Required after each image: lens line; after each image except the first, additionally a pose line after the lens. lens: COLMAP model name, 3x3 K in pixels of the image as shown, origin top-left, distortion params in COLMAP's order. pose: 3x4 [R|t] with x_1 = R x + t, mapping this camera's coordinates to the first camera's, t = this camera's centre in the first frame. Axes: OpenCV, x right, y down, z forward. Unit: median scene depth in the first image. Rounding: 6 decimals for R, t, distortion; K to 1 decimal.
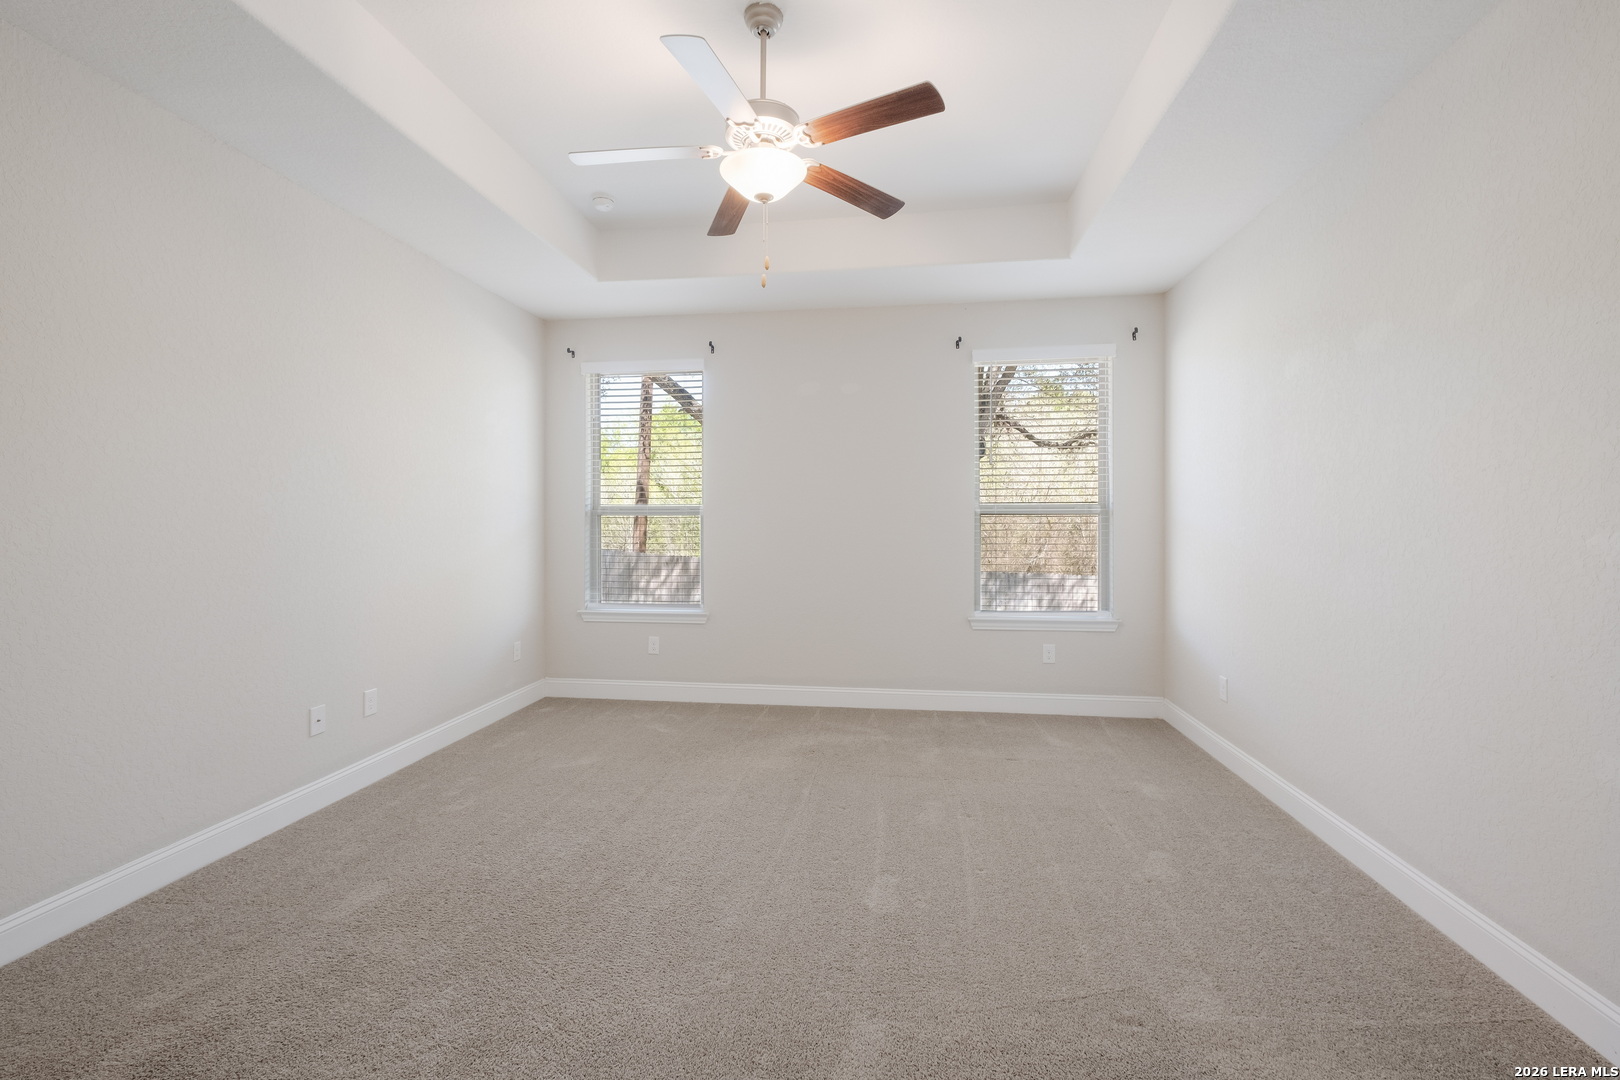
lens RADIAL K [[694.8, 0, 797.6], [0, 694.8, 536.9], [0, 0, 1]] dist [0.007172, -0.004636]
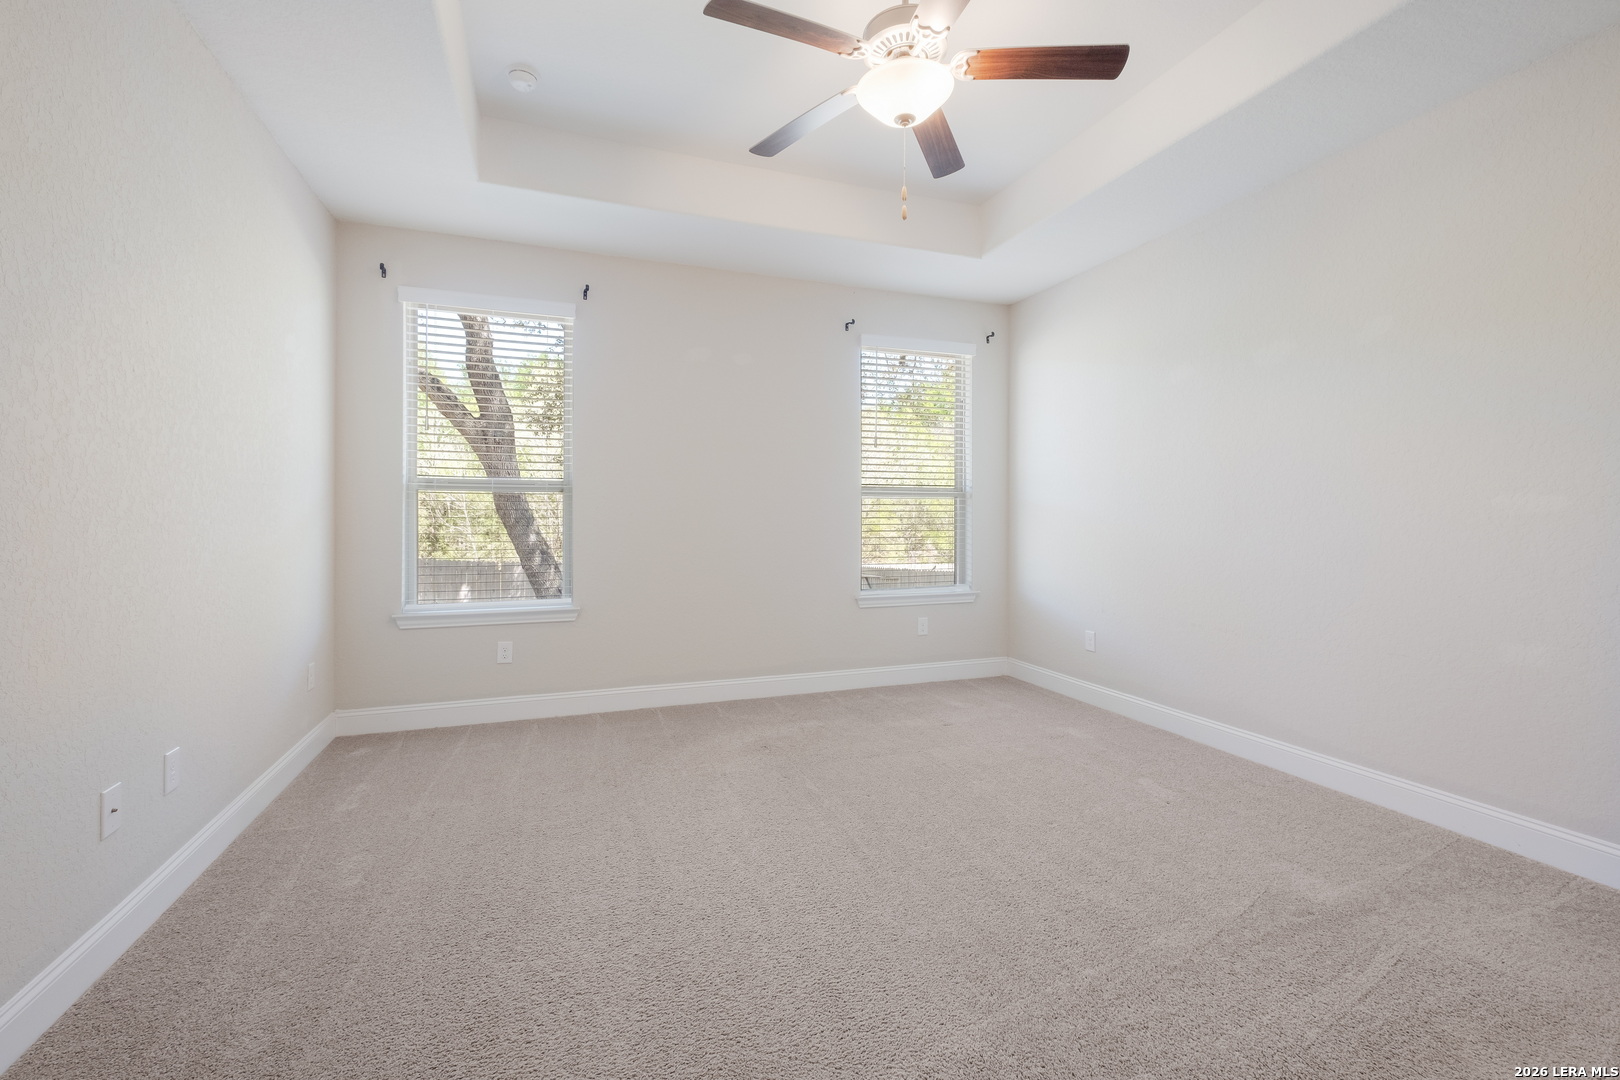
lens RADIAL K [[694.8, 0, 807.0], [0, 694.8, 532.2], [0, 0, 1]] dist [0.007172, -0.004636]
pose [[0.883844, -0.006766, 0.467734, -0.315612], [0.007892, 0.999969, -0.000447, 0.023550], [-0.467716, 0.004086, 0.883869, 0.145126]]
